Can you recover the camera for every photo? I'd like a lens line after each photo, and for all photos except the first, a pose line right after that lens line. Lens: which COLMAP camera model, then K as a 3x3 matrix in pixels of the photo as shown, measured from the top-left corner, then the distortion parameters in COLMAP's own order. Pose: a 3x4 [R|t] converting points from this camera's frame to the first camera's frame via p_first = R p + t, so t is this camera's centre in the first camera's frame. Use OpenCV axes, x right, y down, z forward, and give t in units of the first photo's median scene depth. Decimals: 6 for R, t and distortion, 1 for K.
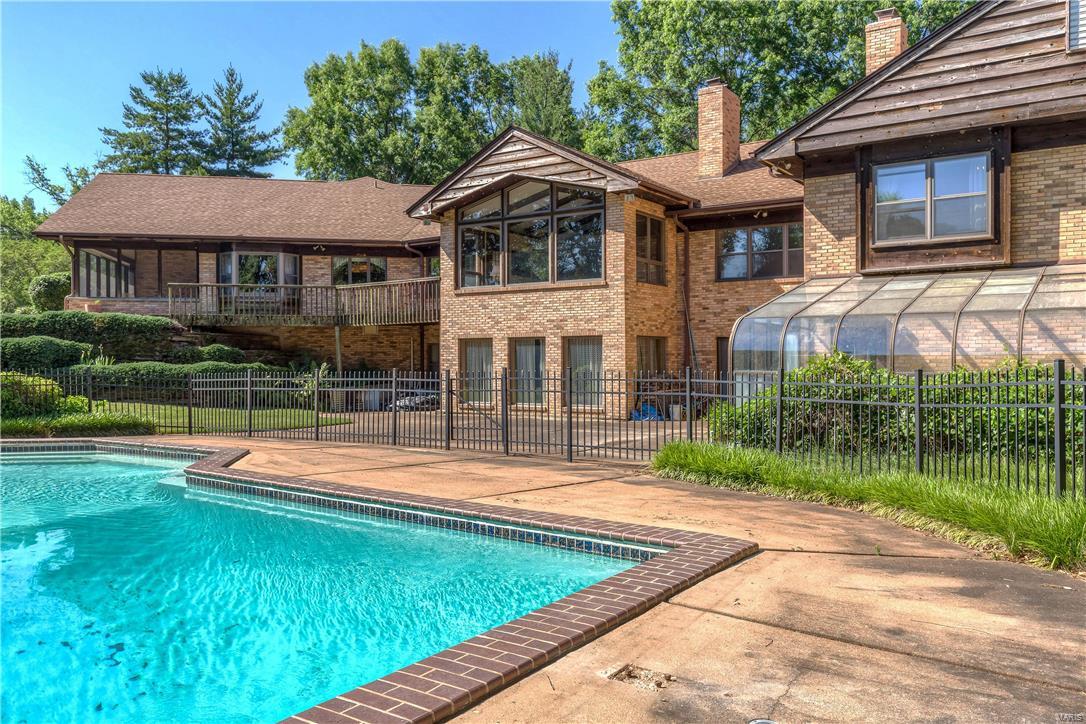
lens RADIAL K [[830.2, 0, 538.4], [0, 830.2, 365.3], [0, 0, 1]] dist [-0.011503, -0.002314]
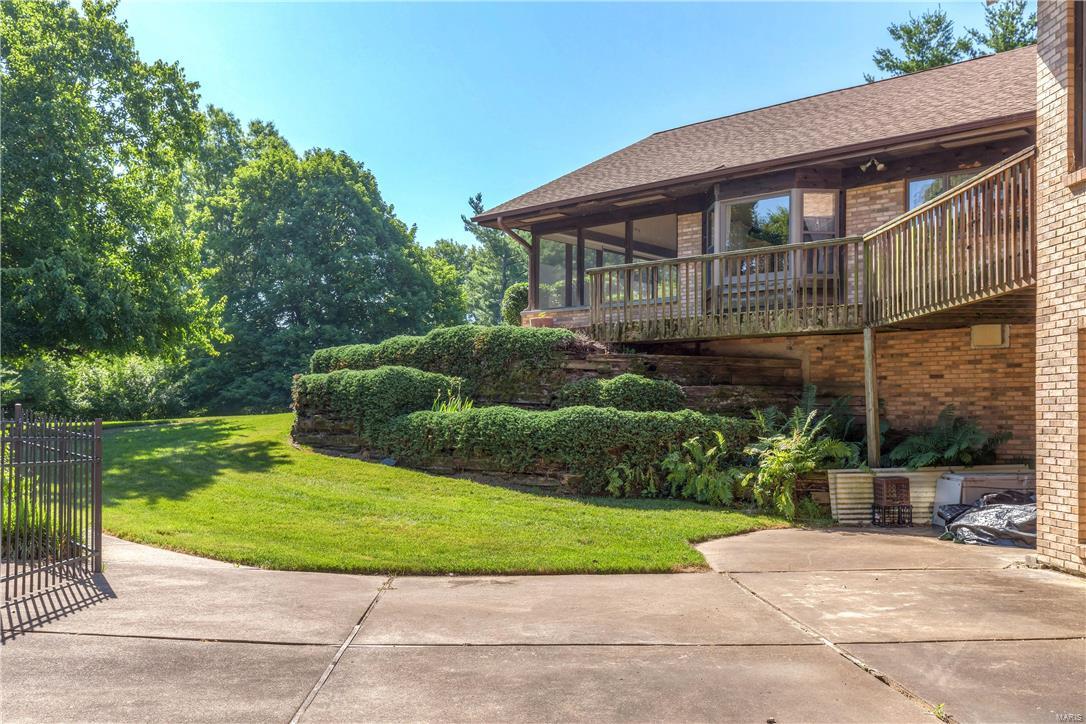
lens RADIAL K [[977.3, 0, 540.1], [0, 977.3, 371.2], [0, 0, 1]] dist [0.012345, 0.005371]
pose [[0.598863, -0.028908, -0.800330, 0.067723], [-0.016187, 0.998707, -0.048185, 0.003123], [0.800688, 0.041811, 0.597621, 0.598919]]
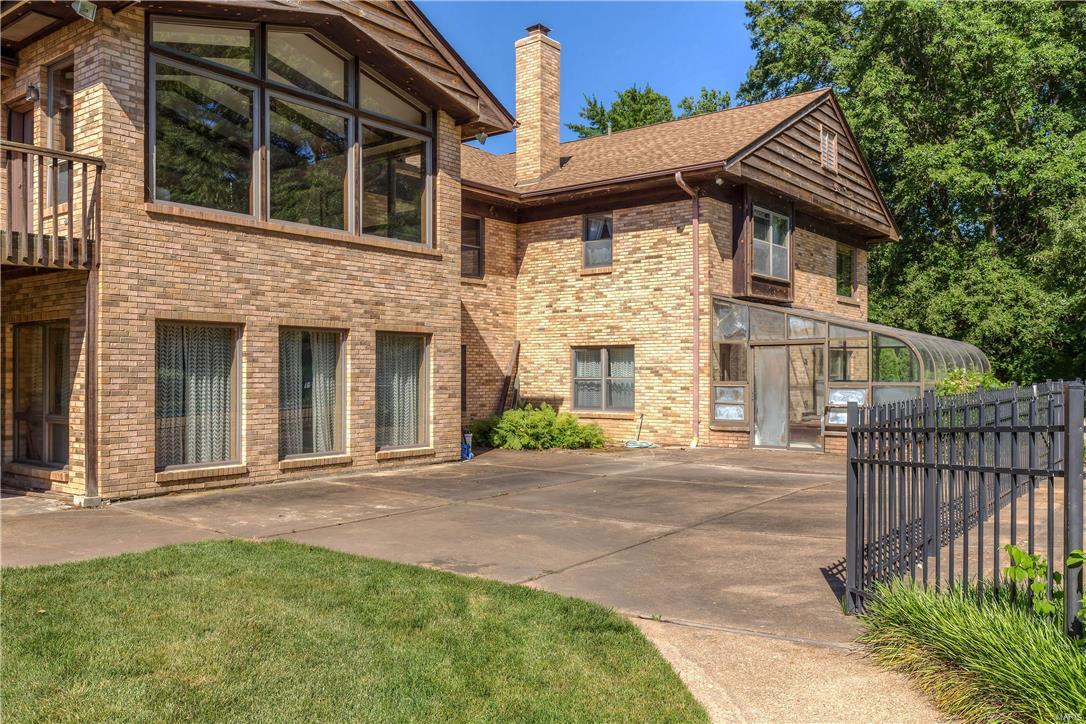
lens RADIAL K [[854.5, 0, 543.0], [0, 854.5, 365.9], [0, 0, 1]] dist [0.001858, 0.002174]
pose [[0.072643, 0.012413, 0.997281, -0.490425], [0.007275, 0.999889, -0.012975, -0.001305], [-0.997331, 0.008198, 0.072545, 0.735402]]
